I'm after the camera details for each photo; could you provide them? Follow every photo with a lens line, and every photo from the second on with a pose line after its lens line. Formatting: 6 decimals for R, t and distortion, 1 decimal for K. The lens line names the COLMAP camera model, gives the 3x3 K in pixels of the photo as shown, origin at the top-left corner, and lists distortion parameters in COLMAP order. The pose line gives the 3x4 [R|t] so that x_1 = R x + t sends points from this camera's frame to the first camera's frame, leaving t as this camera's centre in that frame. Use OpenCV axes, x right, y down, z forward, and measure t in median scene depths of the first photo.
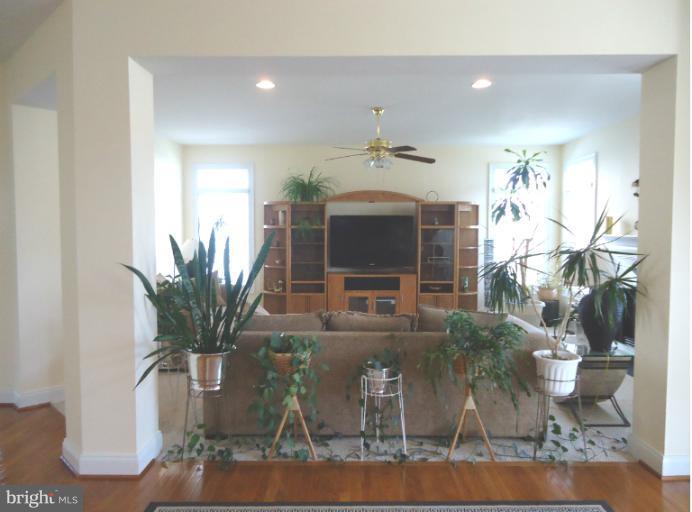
lens RADIAL K [[505.1, 0, 346.0], [0, 505.1, 256.0], [0, 0, 1]] dist [0.004187, 0.002279]
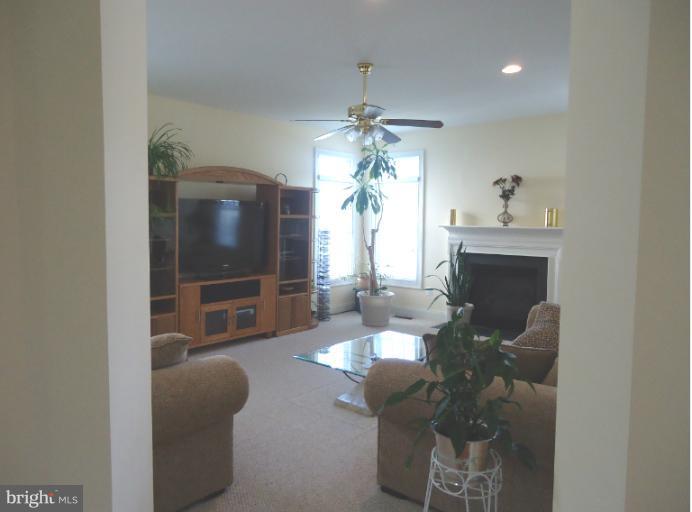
lens RADIAL K [[505.1, 0, 346.0], [0, 505.1, 256.0], [0, 0, 1]] dist [0.004187, 0.002279]
pose [[0.638737, -0.049641, 0.767822, -0.416094], [0.033094, 0.998766, 0.037041, -0.019757], [-0.768713, 0.001751, 0.639591, 0.384792]]
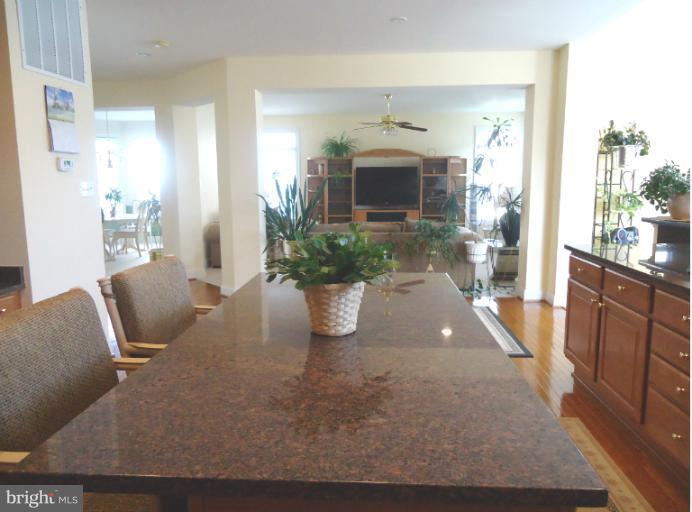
lens RADIAL K [[505.1, 0, 346.0], [0, 505.1, 256.0], [0, 0, 1]] dist [0.004187, 0.002279]
pose [[0.998745, 0.000830, -0.050070, 0.010209], [0.004066, 0.995217, 0.097605, 0.025876], [0.049911, -0.097686, 0.993965, -0.392730]]
